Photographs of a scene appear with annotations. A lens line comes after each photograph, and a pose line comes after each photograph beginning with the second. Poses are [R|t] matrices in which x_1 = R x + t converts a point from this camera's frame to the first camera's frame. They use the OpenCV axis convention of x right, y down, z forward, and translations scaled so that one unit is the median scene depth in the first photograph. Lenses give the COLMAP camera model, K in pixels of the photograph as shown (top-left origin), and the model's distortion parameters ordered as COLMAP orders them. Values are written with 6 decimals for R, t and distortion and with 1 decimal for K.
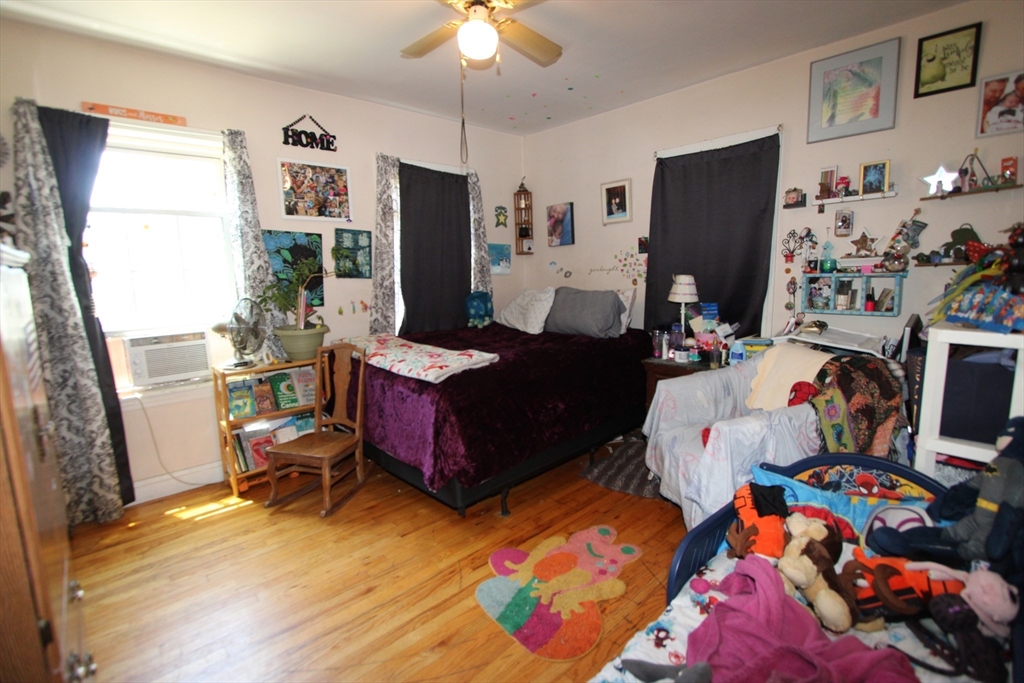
lens RADIAL K [[471.5, 0, 512.4], [0, 471.5, 343.6], [0, 0, 1]] dist [-0.024119, -0.000655]
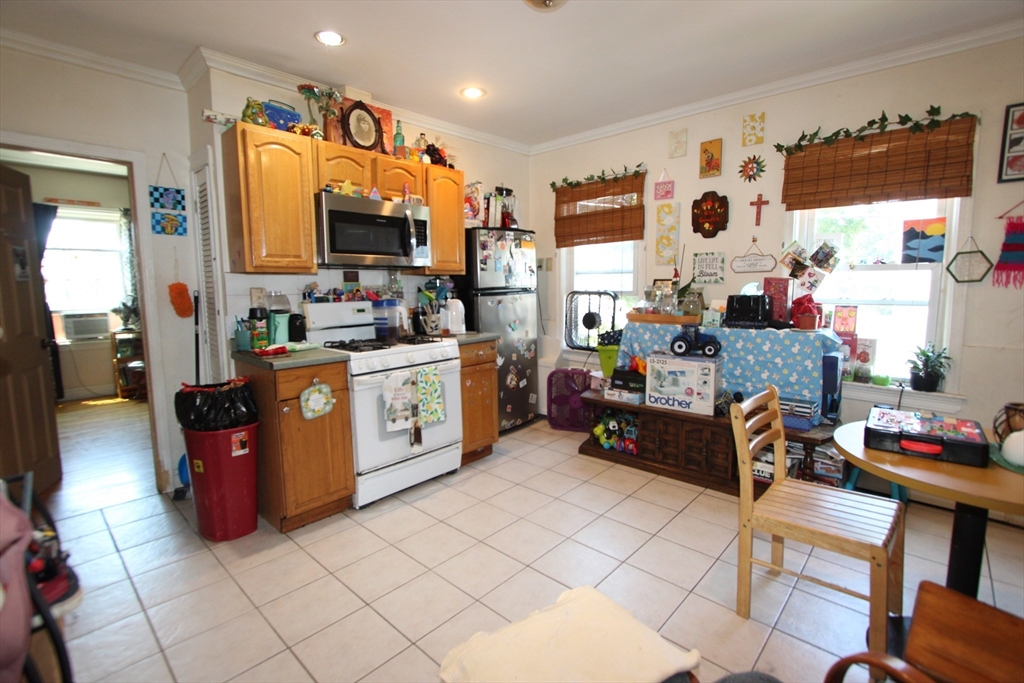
lens RADIAL K [[471.5, 0, 512.0], [0, 471.5, 336.9], [0, 0, 1]] dist [-0.024119, -0.000655]
pose [[0.994807, 0.010640, 0.101226, 0.817354], [-0.006874, 0.999274, -0.037480, 0.136920], [-0.101552, 0.036590, 0.994157, -1.069356]]
